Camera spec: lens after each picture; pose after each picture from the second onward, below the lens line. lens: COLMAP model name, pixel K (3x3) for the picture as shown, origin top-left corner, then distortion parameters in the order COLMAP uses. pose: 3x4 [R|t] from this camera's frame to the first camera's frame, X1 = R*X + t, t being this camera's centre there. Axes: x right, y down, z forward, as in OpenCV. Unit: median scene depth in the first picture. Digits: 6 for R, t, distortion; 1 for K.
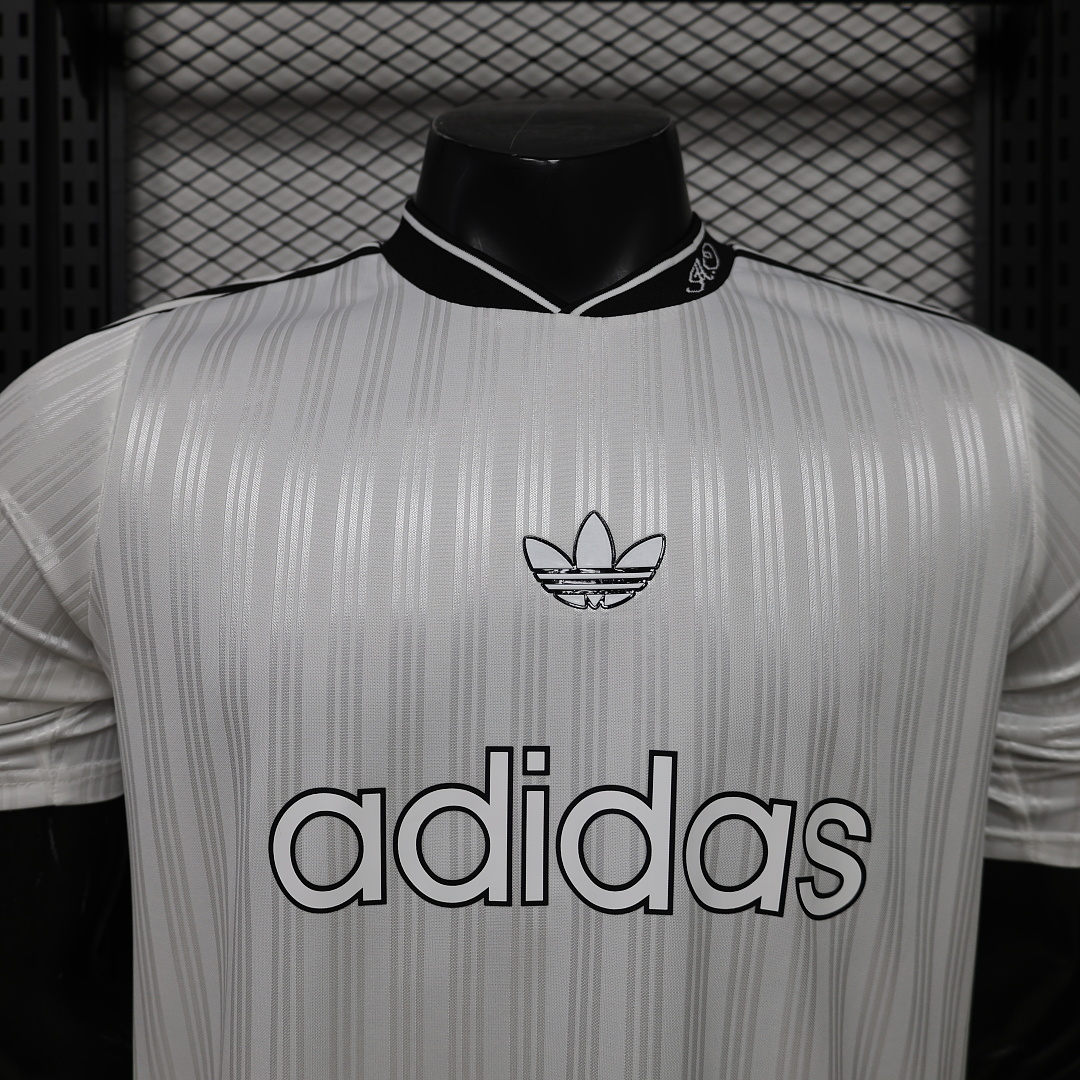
lens RADIAL K [[1195.4, 0, 540.0], [0, 1195.4, 540.0], [0, 0, 1]] dist [-0.000851, -0.002918]
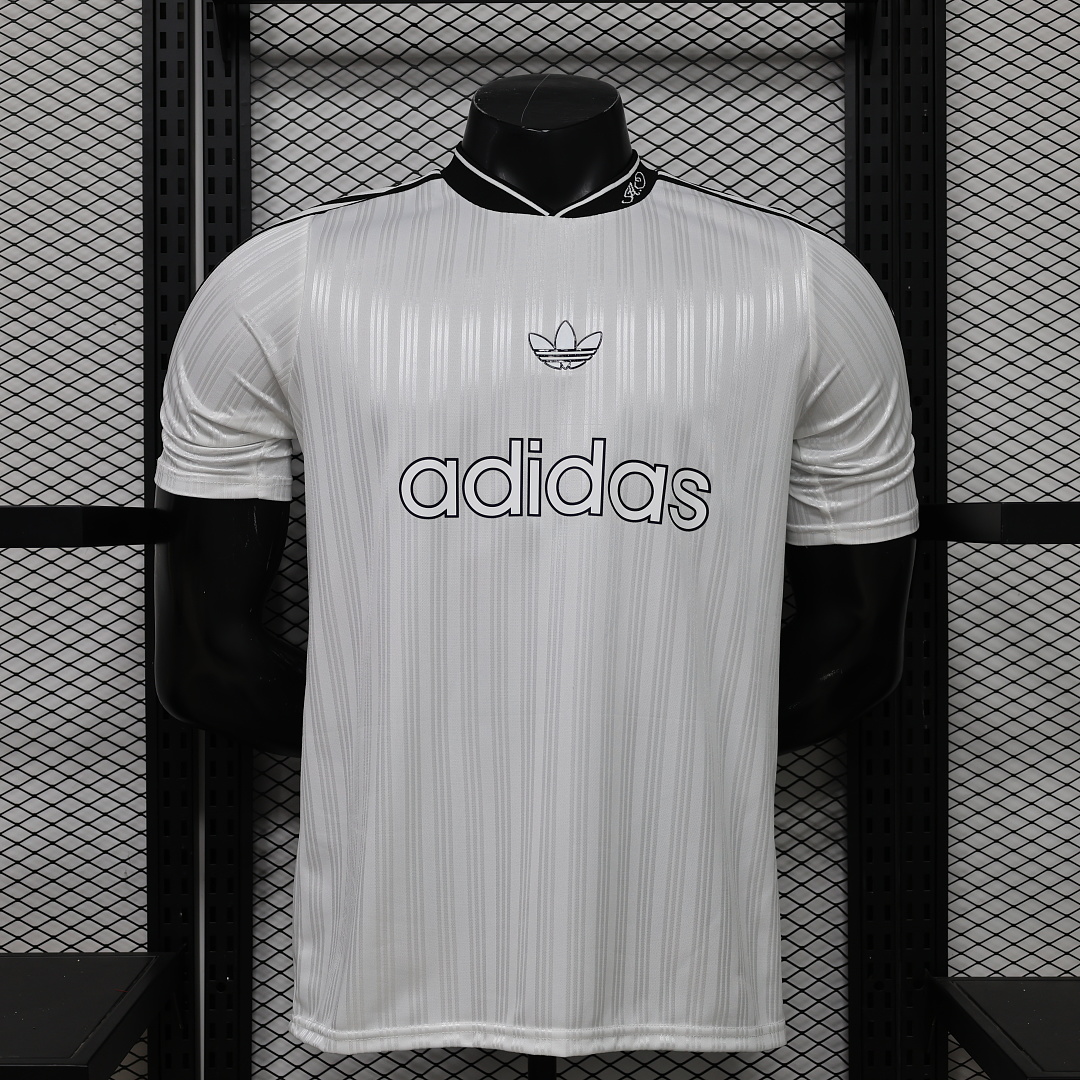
lens RADIAL K [[2153.2, 0, 540.0], [0, 2153.2, 540.0], [0, 0, 1]] dist [0.001727, -0.007745]
pose [[0.999974, -0.000081, -0.007237, 0.028241], [-0.000048, 0.999840, -0.017862, 0.374128], [0.007237, 0.017862, 0.999814, -2.344415]]
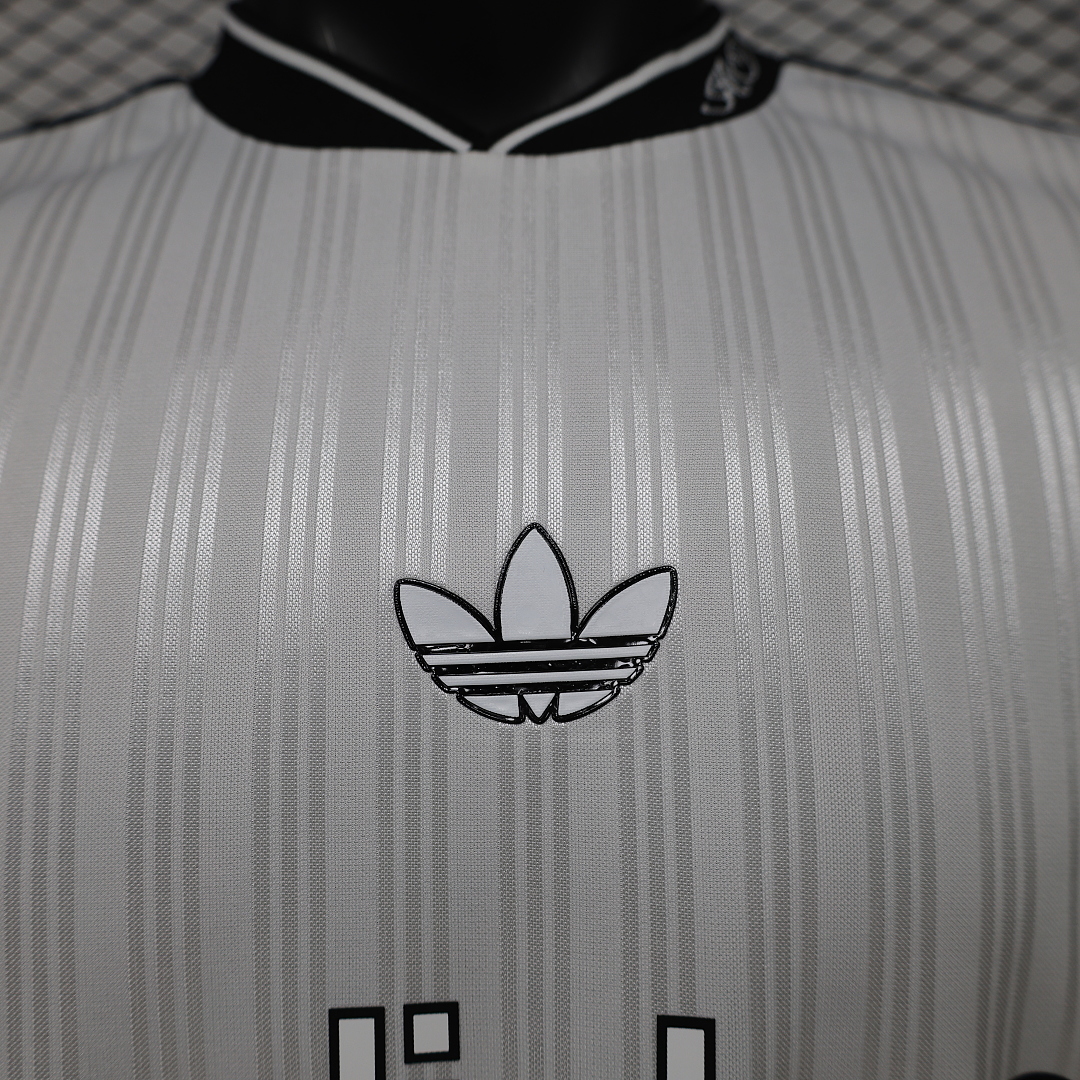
lens RADIAL K [[1195.4, 0, 540.0], [0, 1195.4, 540.0], [0, 0, 1]] dist [-0.000851, -0.002918]
pose [[0.999098, -0.037234, -0.020404, 0.055648], [0.038013, 0.998507, 0.039238, -0.035849], [0.018913, -0.039978, 0.999022, 0.474821]]
